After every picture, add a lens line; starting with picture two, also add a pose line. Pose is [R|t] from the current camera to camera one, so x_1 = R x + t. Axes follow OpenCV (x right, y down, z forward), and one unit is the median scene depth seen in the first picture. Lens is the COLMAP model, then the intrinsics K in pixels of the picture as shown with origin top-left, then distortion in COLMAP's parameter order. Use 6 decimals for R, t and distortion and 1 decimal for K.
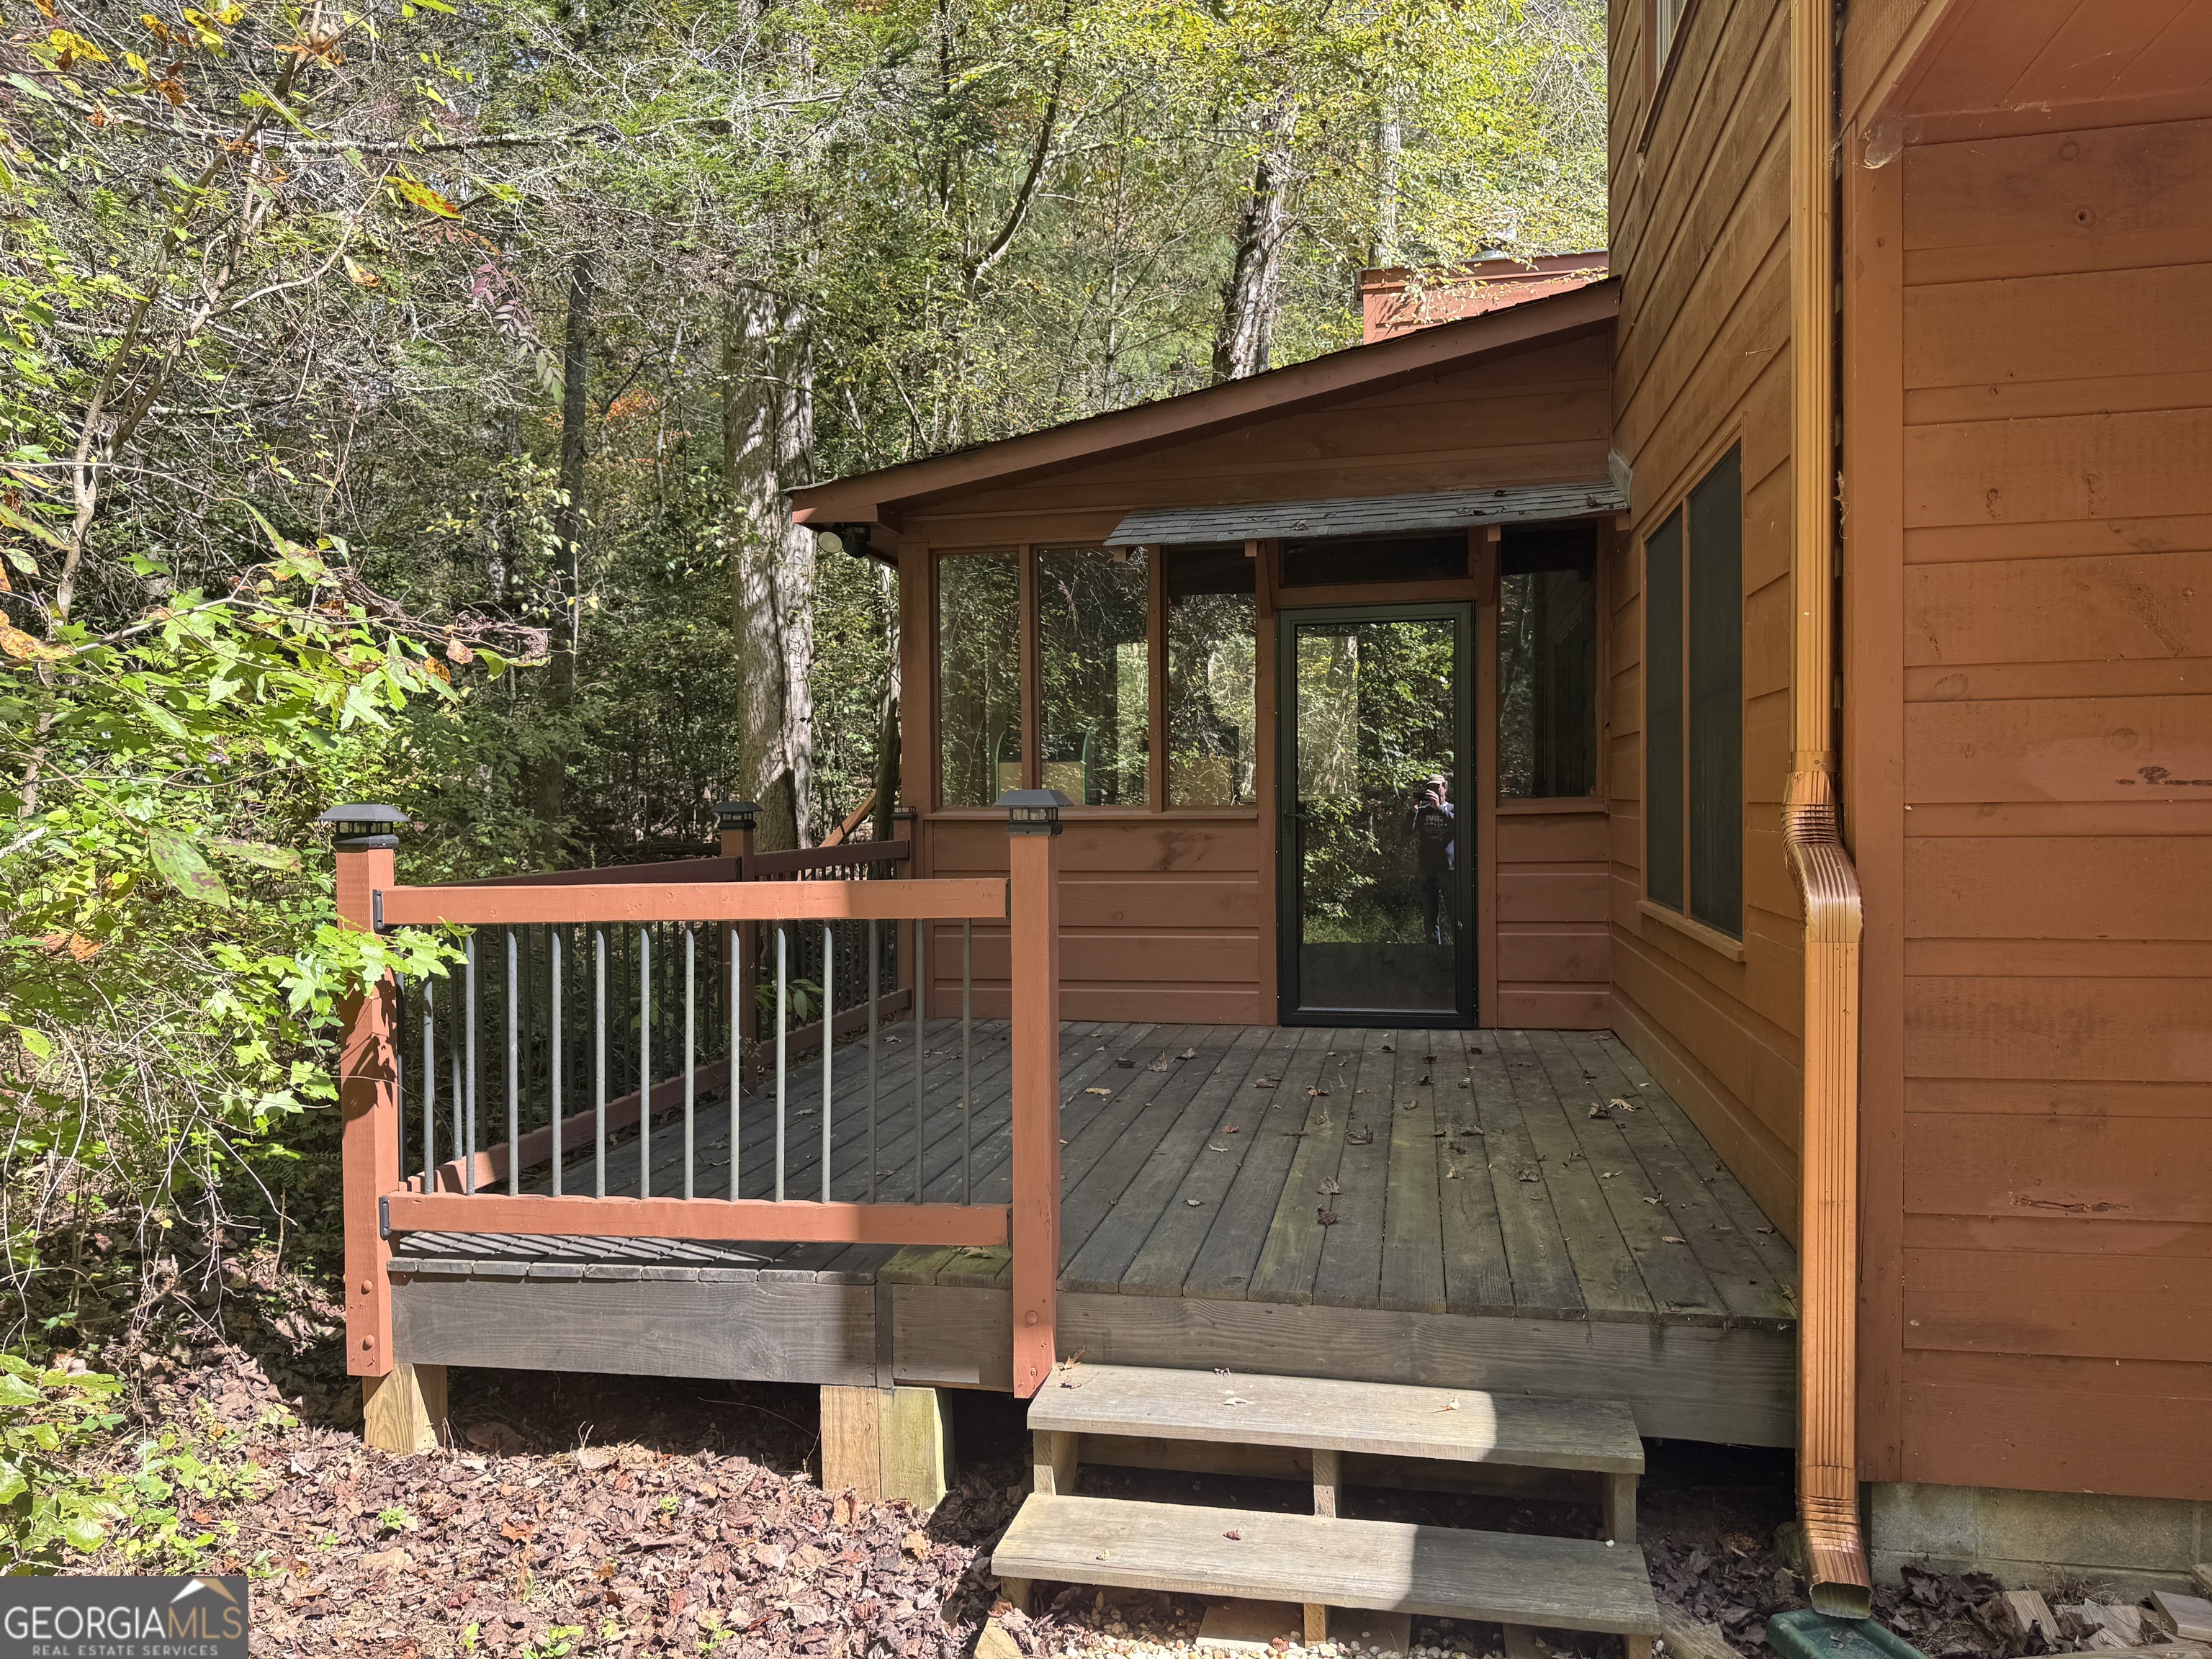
lens RADIAL K [[1551.4, 0, 1107.1], [0, 1551.4, 824.2], [0, 0, 1]] dist [0.036300, 0.001876]
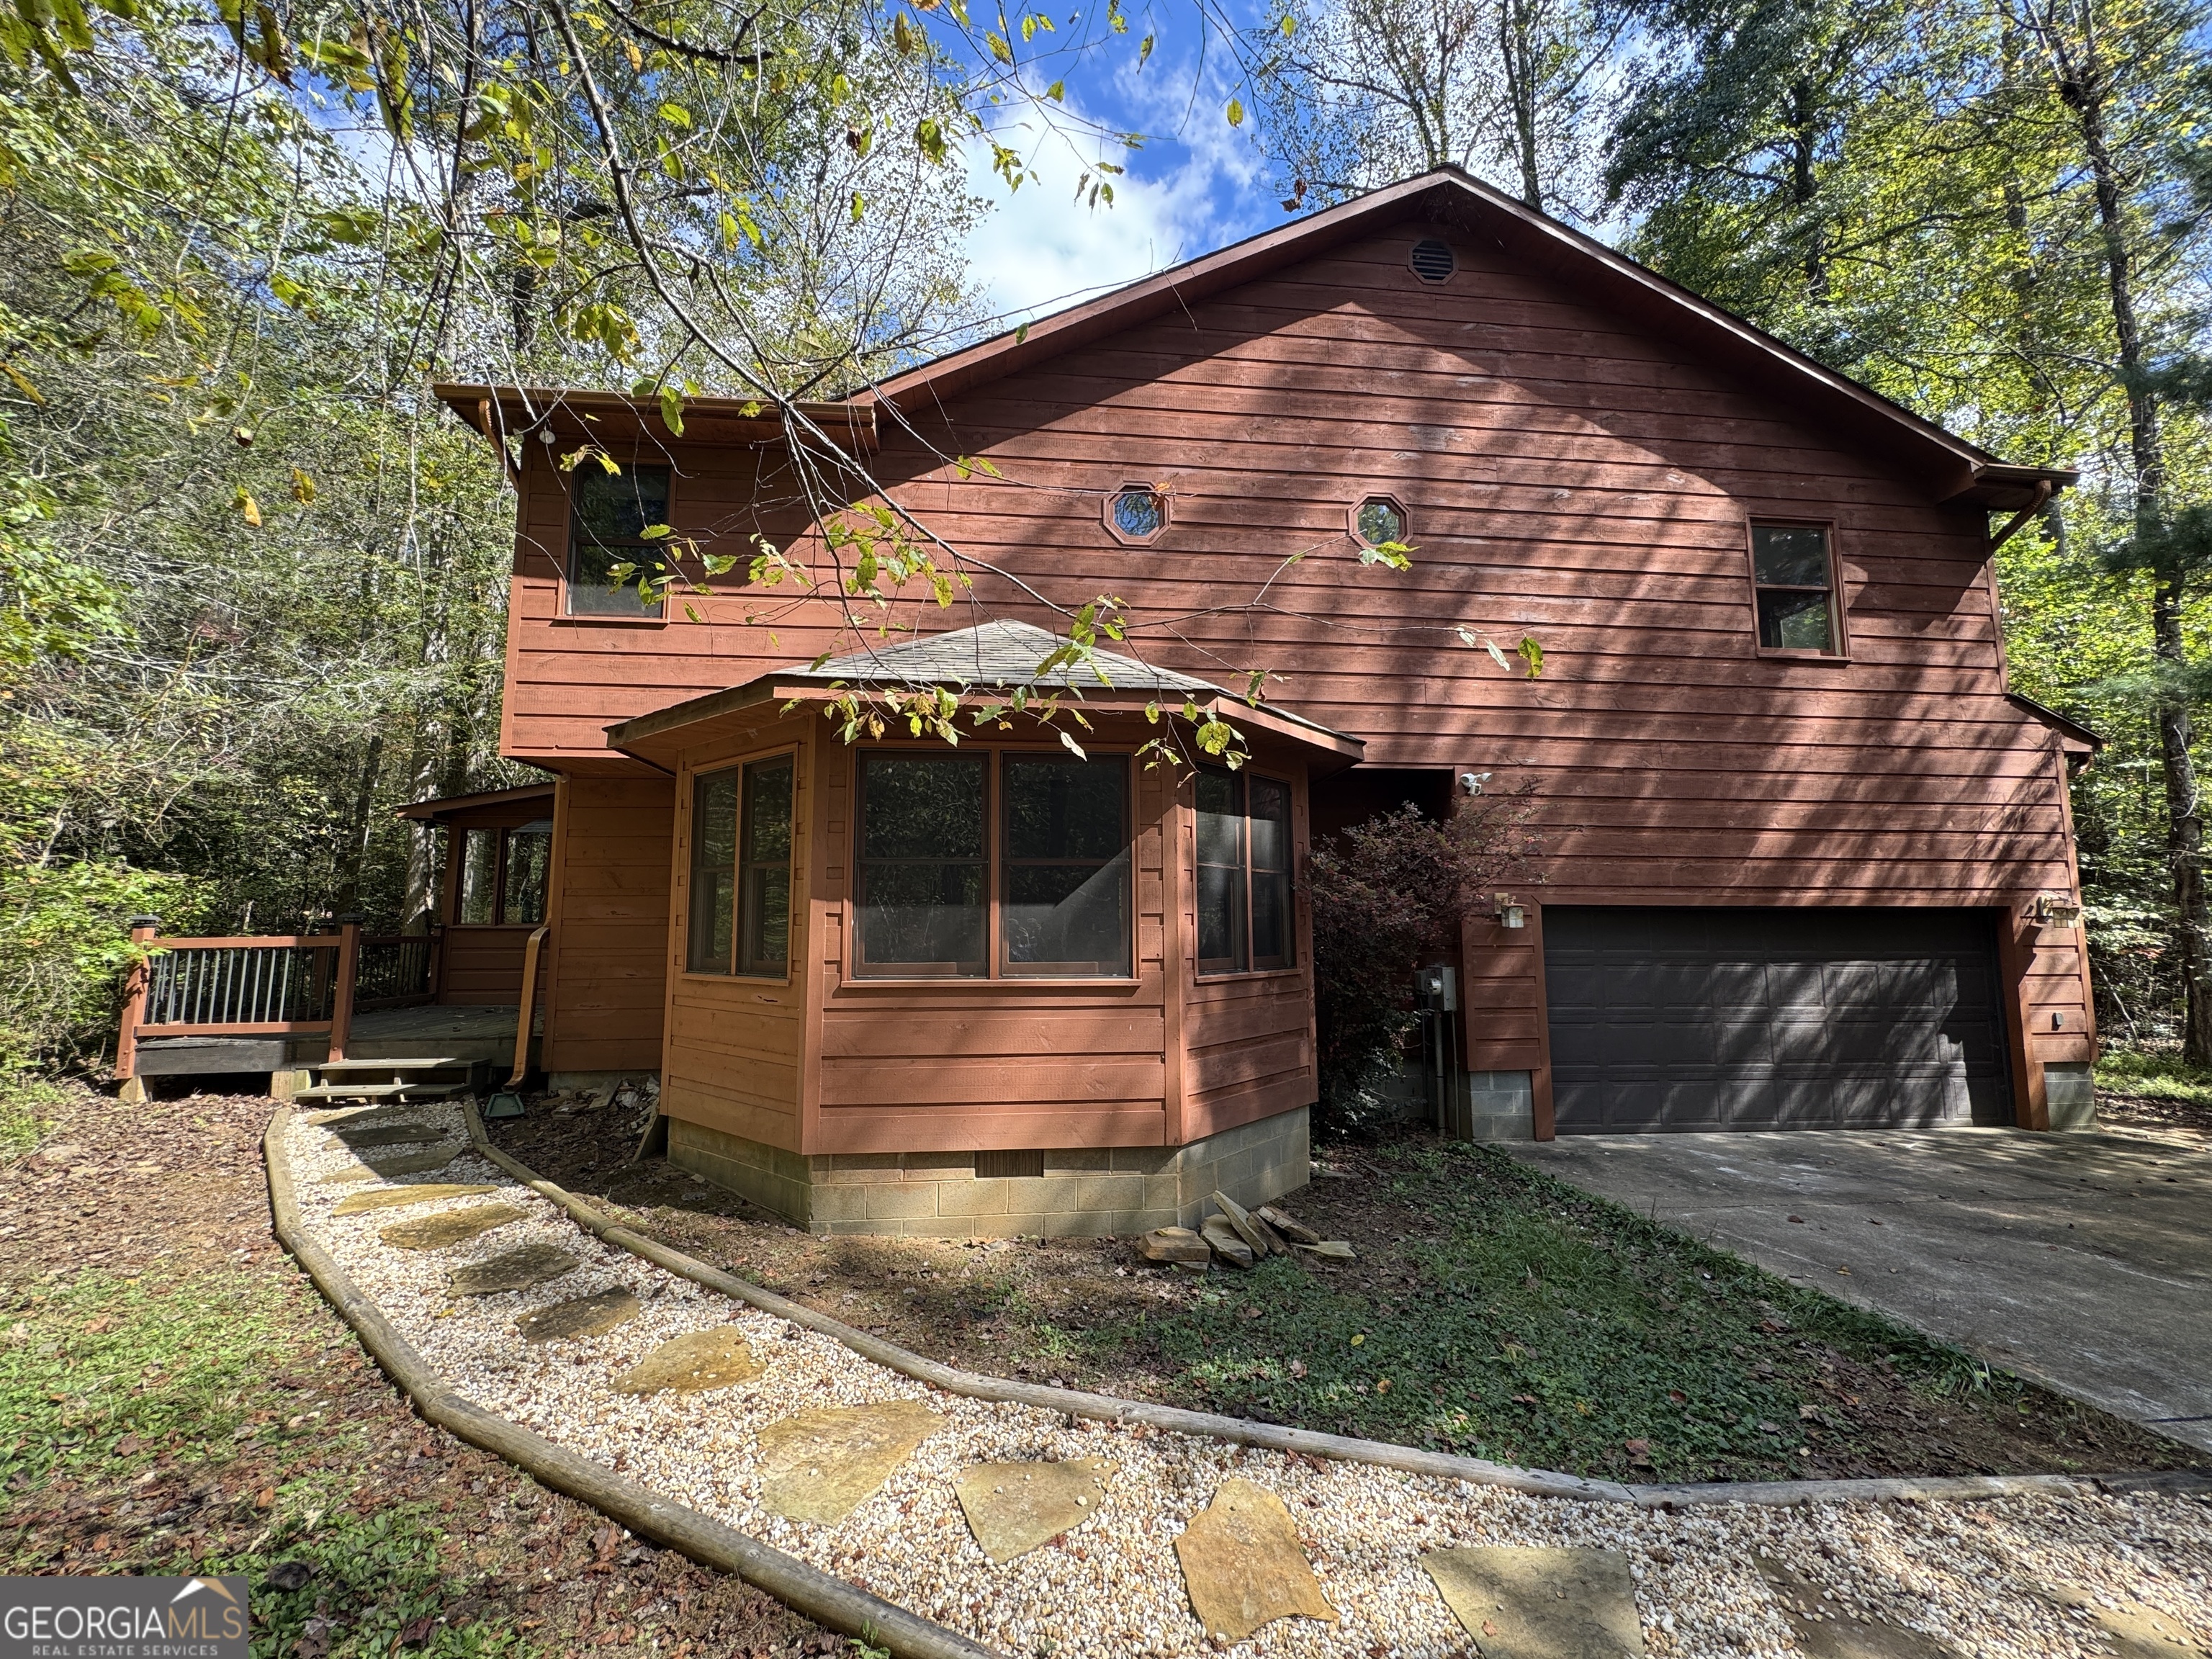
lens RADIAL K [[888.4, 0, 1106.0], [0, 888.4, 832.8], [0, 0, 1]] dist [-0.000158, -0.000117]
pose [[0.955341, 0.042243, 0.292471, 1.016063], [-0.004040, 0.991504, -0.130014, 0.056704], [-0.295478, 0.123026, 0.947395, -1.582616]]
